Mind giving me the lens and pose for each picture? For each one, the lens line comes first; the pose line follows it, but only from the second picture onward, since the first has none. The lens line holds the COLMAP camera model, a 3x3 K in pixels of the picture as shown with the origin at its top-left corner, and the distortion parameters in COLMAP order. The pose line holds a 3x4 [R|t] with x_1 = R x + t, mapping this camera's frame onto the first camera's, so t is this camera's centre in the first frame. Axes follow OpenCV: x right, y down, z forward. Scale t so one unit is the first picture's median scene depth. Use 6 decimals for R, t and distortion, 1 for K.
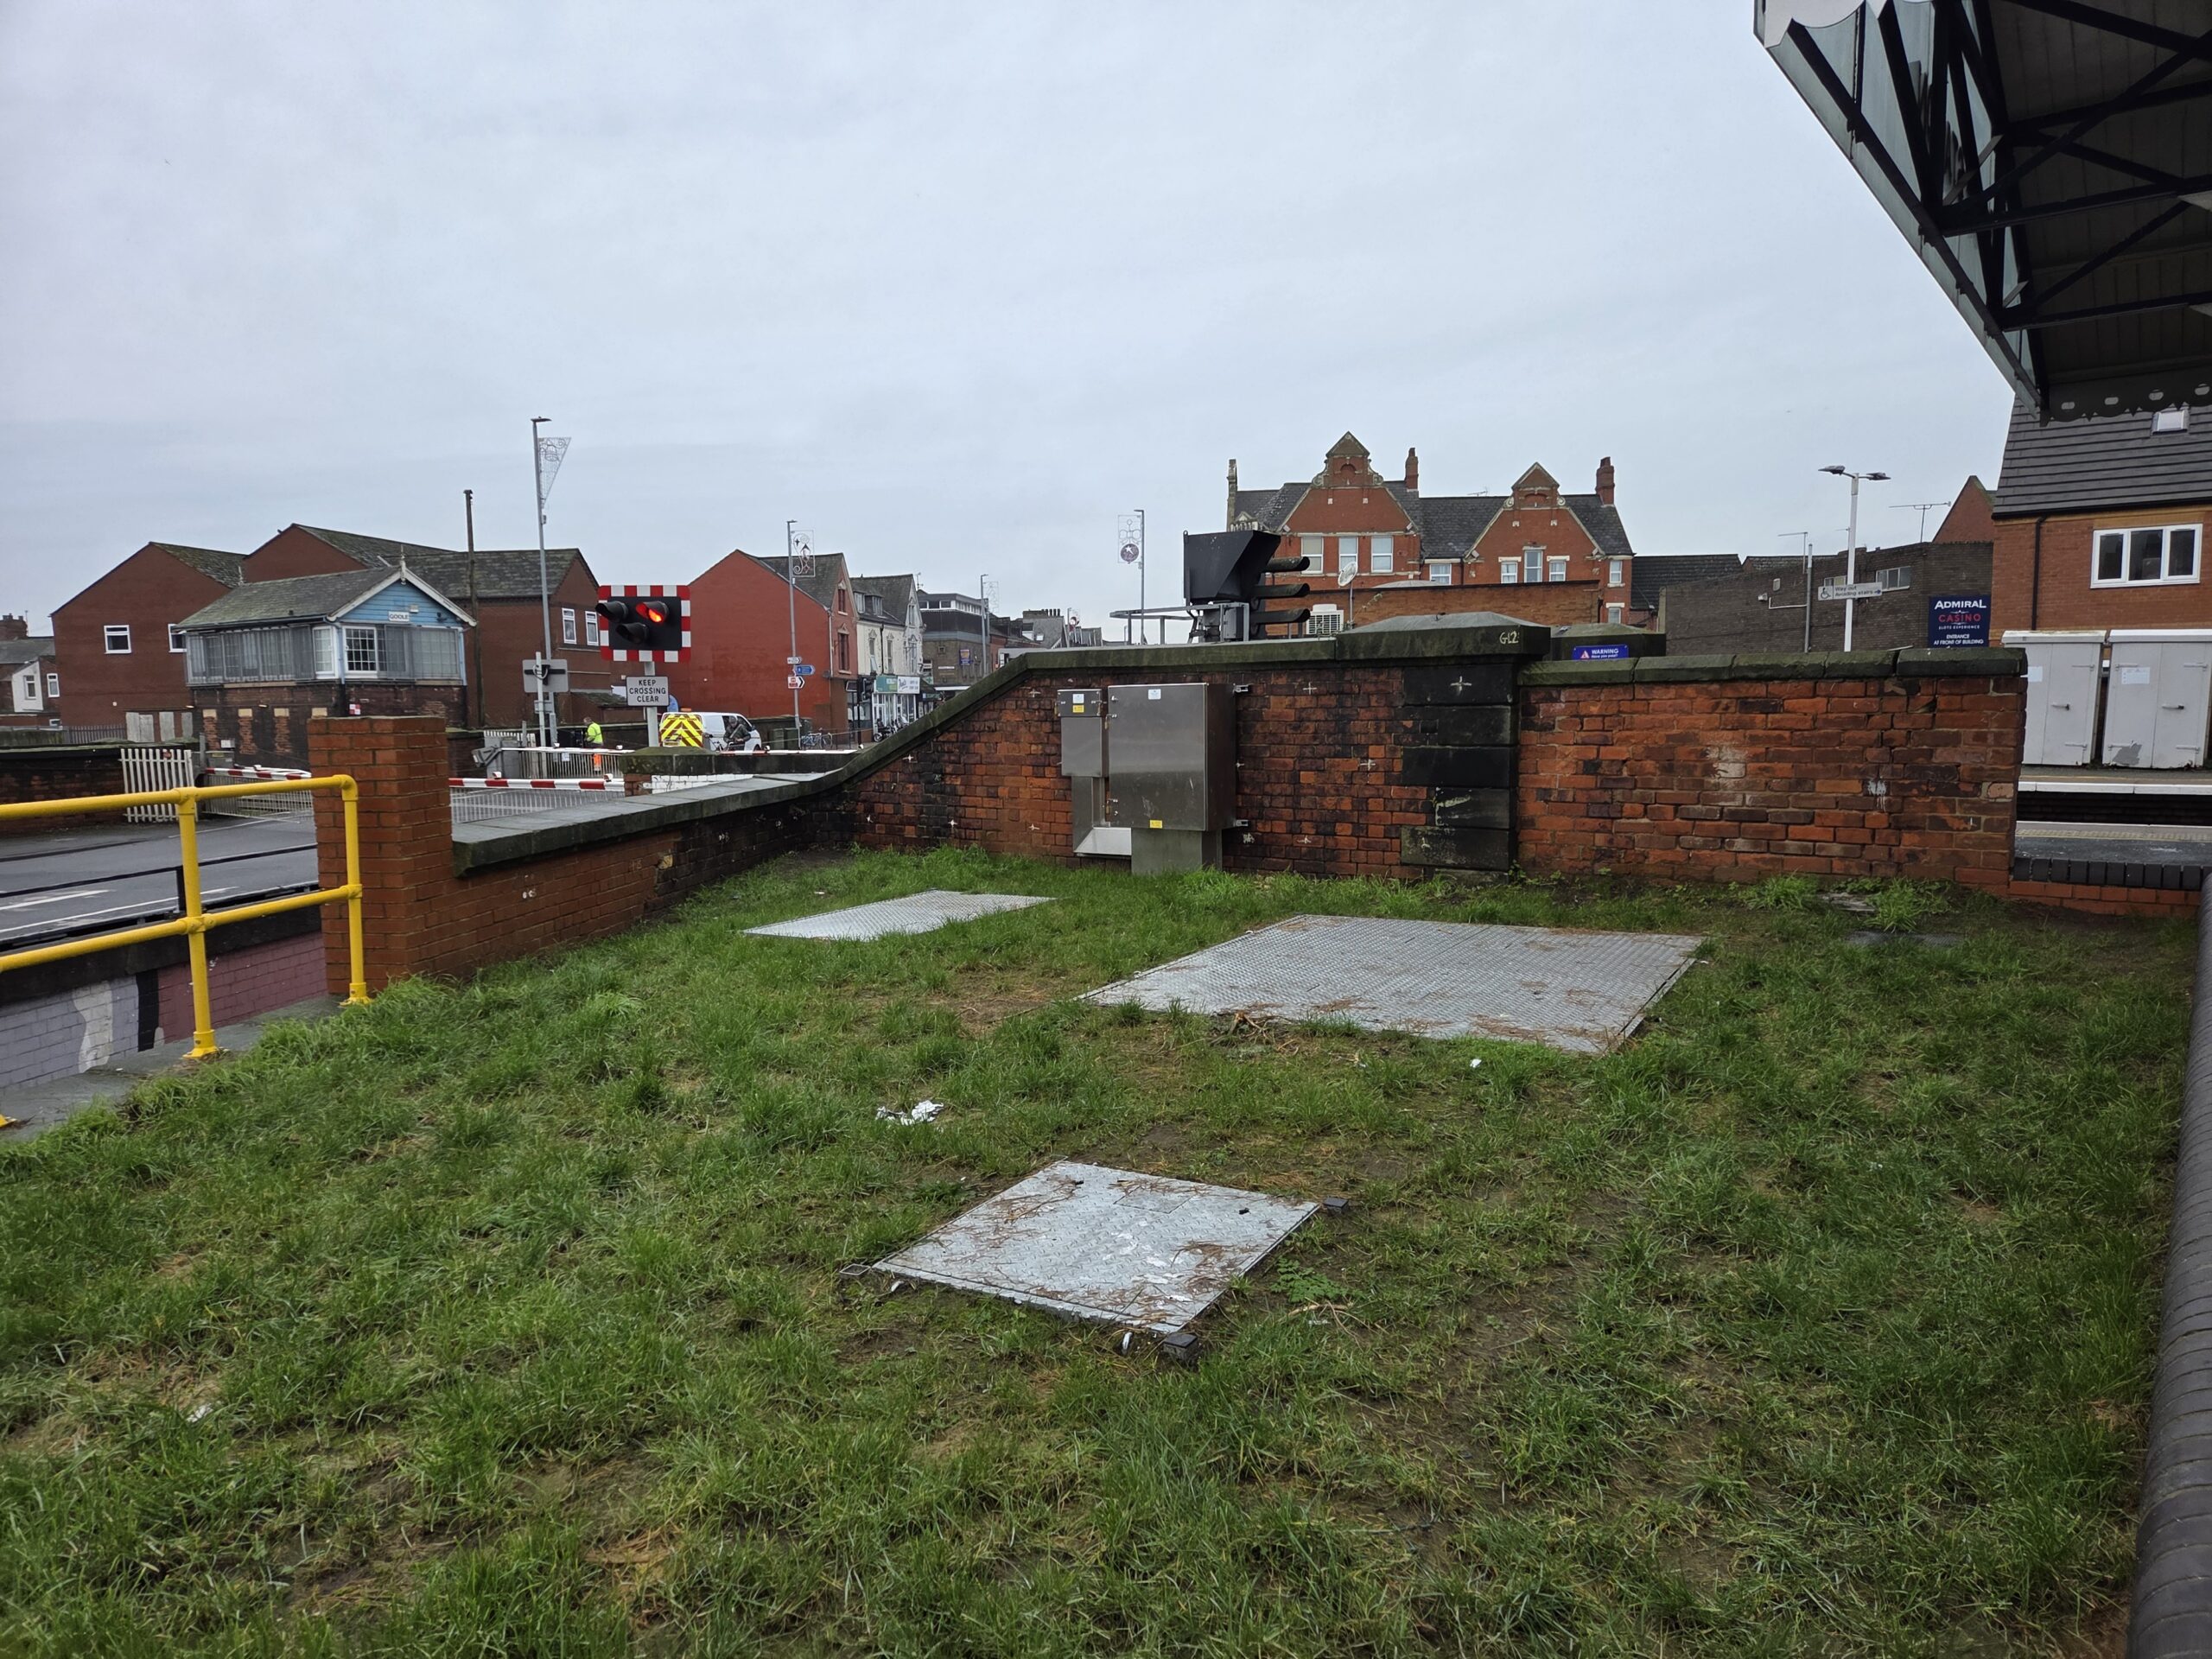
lens RADIAL K [[1505.3, 0, 1105.3], [0, 1505.3, 827.3], [0, 0, 1]] dist [0.032937, -0.010280]
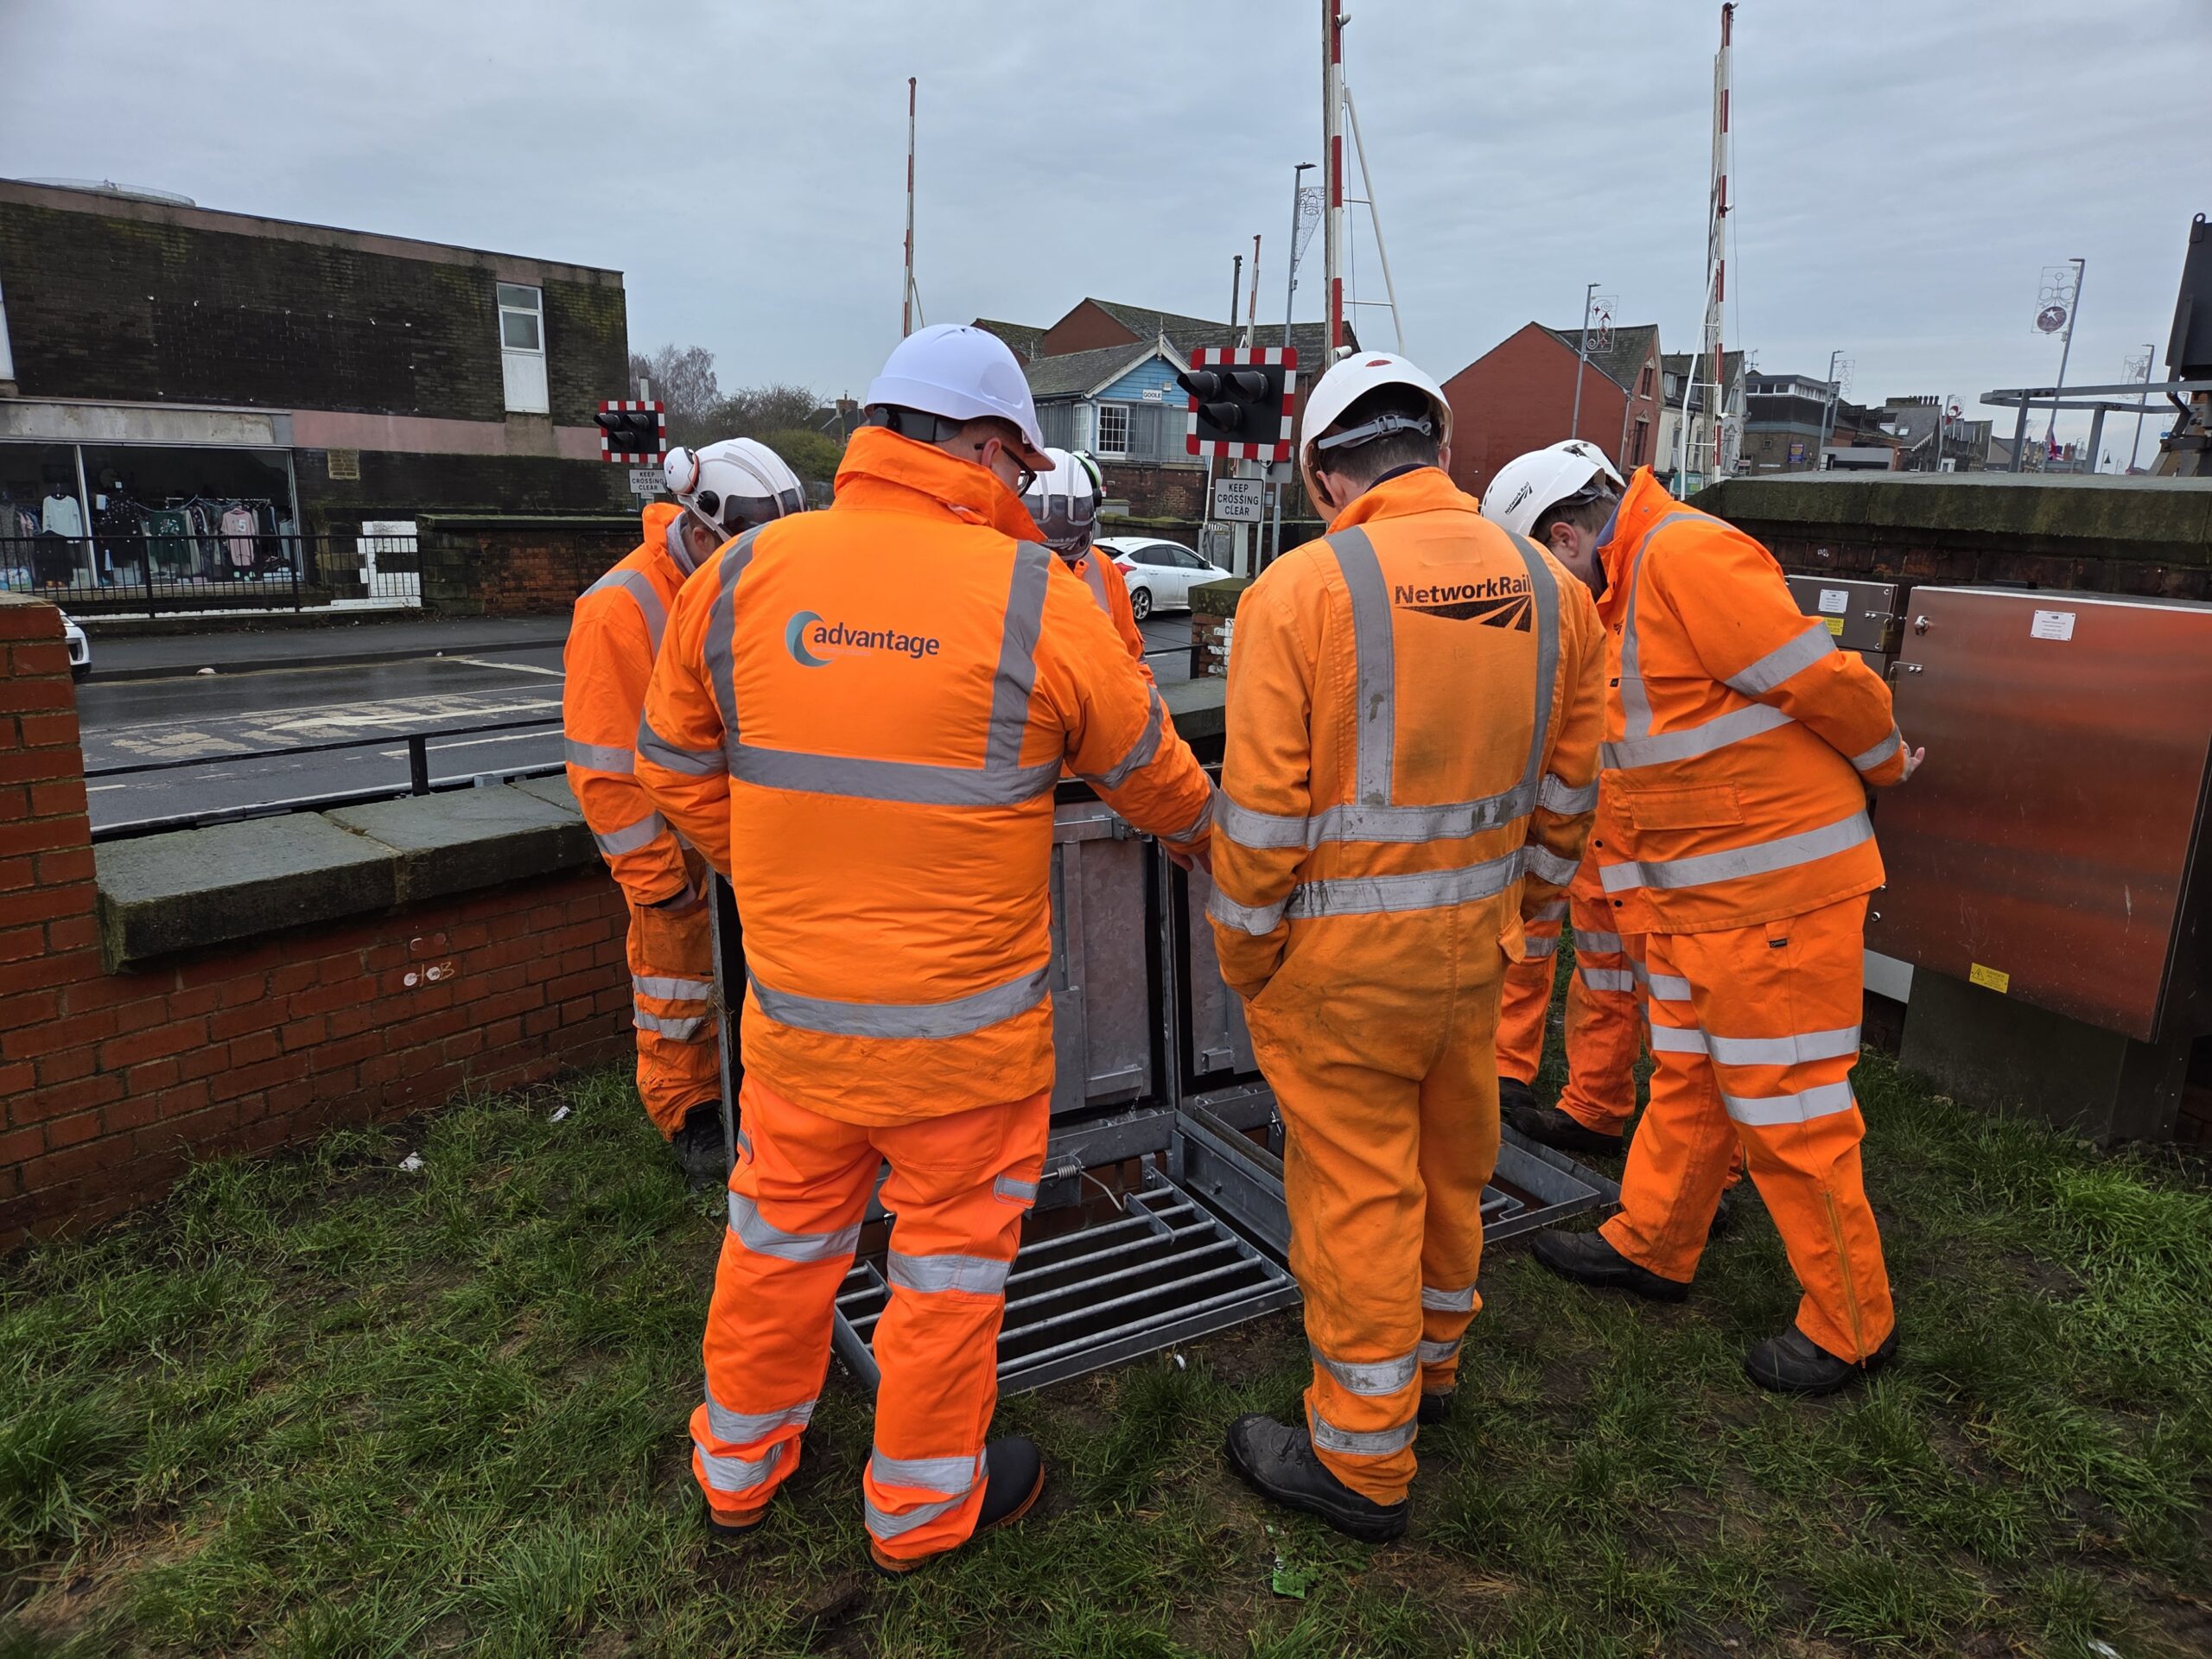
lens RADIAL K [[1505.3, 0, 1114.7], [0, 1505.3, 841.2], [0, 0, 1]] dist [0.032937, -0.010280]
pose [[0.872106, 0.154855, -0.464167, 0.002888], [-0.086351, 0.982420, 0.165511, -0.015534], [0.481638, -0.104262, 0.870146, 0.113859]]
